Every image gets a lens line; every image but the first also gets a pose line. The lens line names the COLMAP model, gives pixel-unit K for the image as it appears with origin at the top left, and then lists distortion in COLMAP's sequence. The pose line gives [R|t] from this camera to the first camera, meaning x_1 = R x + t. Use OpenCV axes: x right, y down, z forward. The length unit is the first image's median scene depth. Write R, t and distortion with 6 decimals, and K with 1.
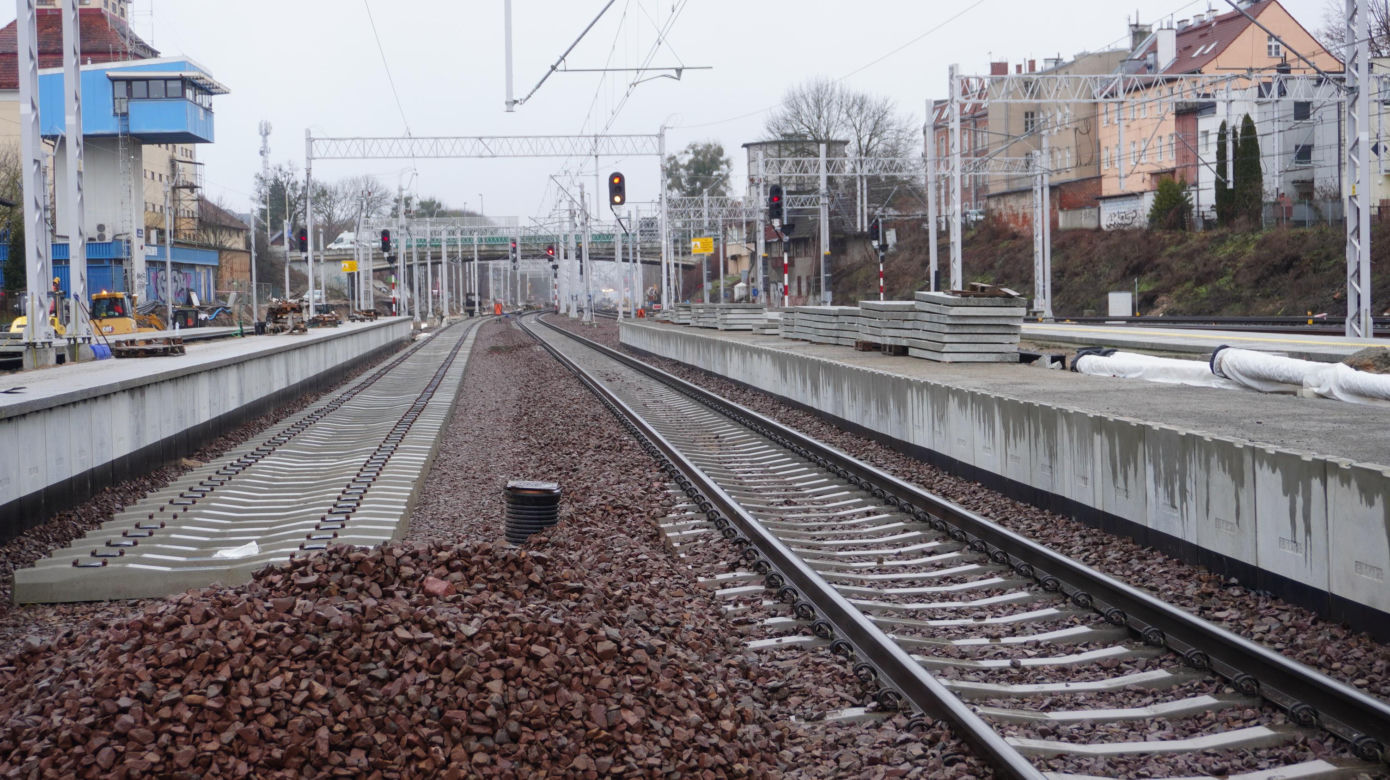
lens RADIAL K [[2034.1, 0, 695.0], [0, 2034.1, 390.0], [0, 0, 1]] dist [0.013888, 0.019749]
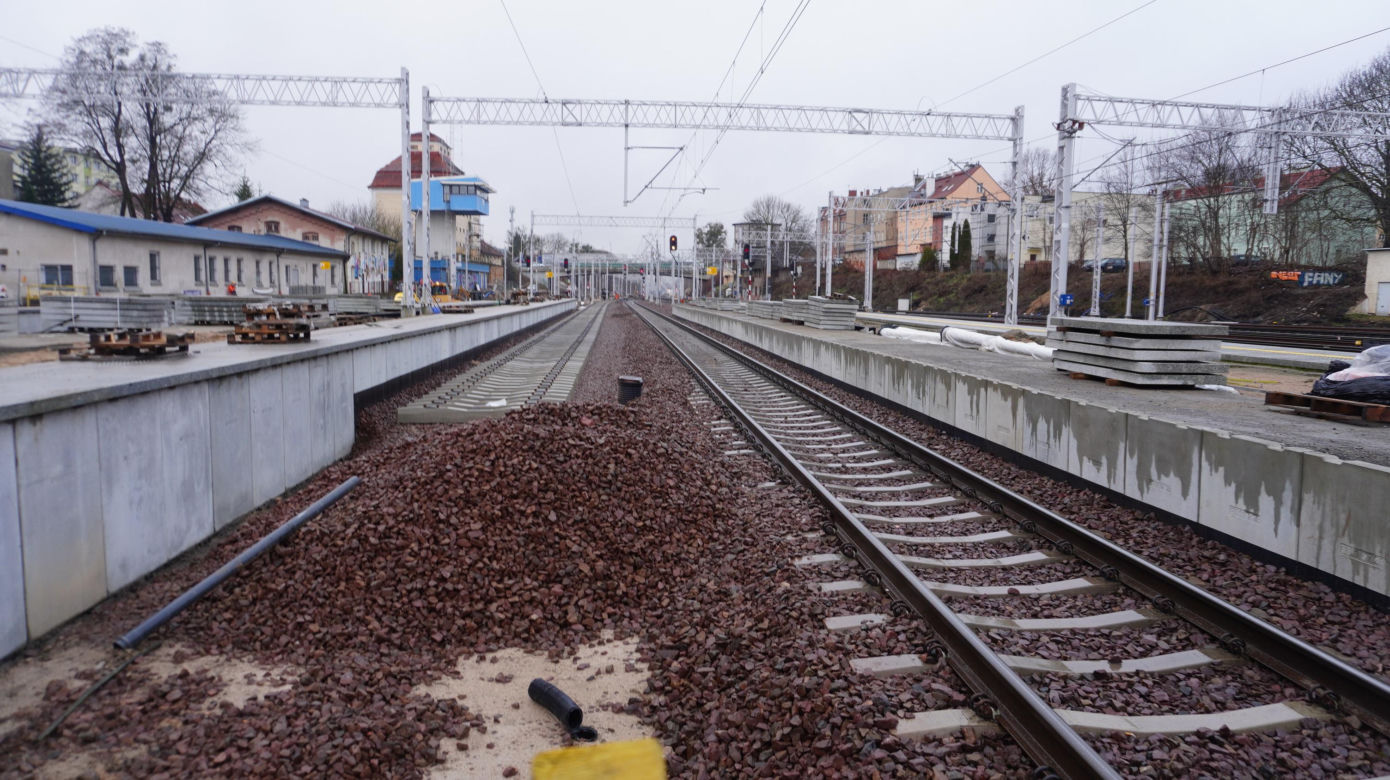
lens RADIAL K [[938.1, 0, 695.2], [0, 938.1, 383.8], [0, 0, 1]] dist [-0.044543, 0.032590]
pose [[0.999298, 0.036107, -0.010024, 0.000115], [-0.035562, 0.998111, 0.050097, -0.000094], [0.011814, -0.049706, 0.998694, -0.002298]]
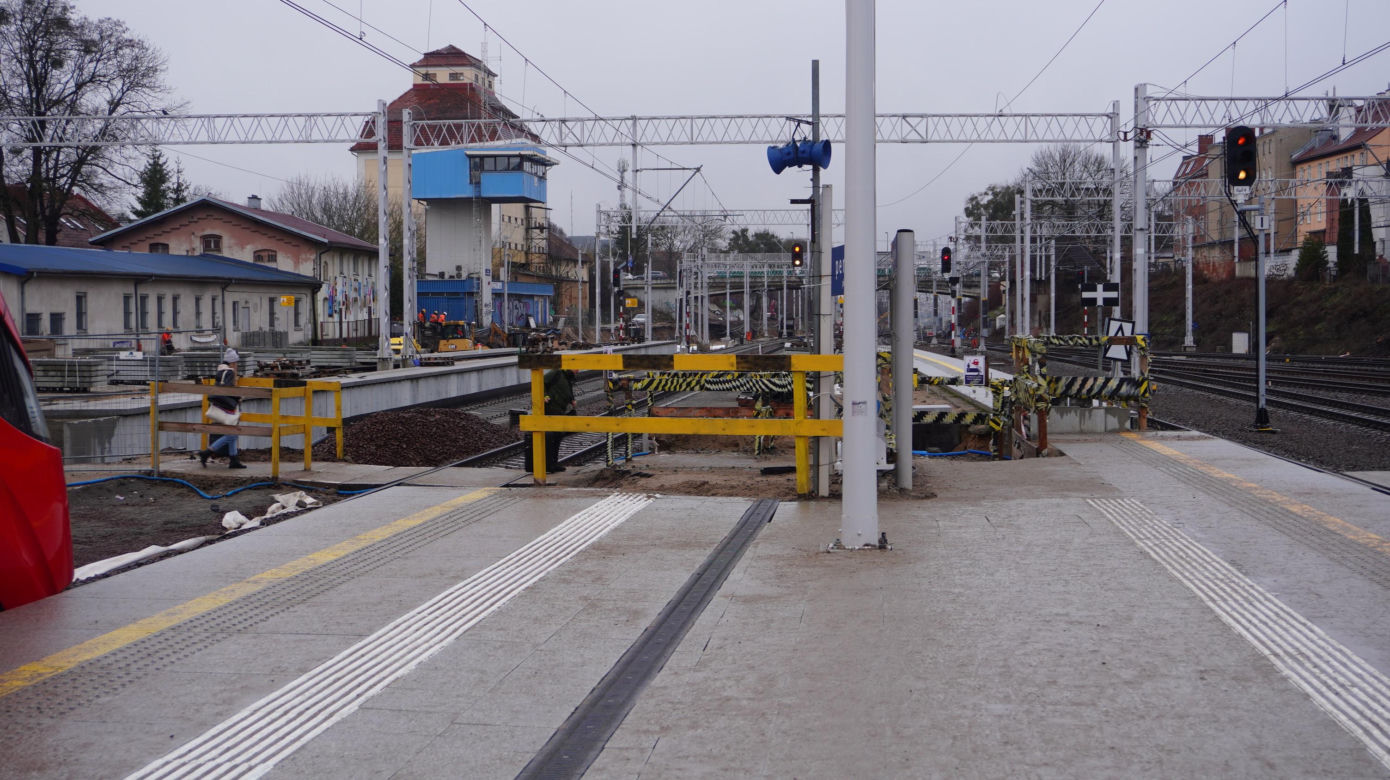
lens RADIAL K [[1990.5, 0, 695.0], [0, 1990.5, 390.0], [0, 0, 1]] dist [-0.011813, 0.016622]
pose [[0.983812, 0.023506, -0.177655, 0.104046], [-0.025116, 0.999661, -0.006815, 0.004387], [0.177435, 0.011166, 0.984069, -0.277642]]
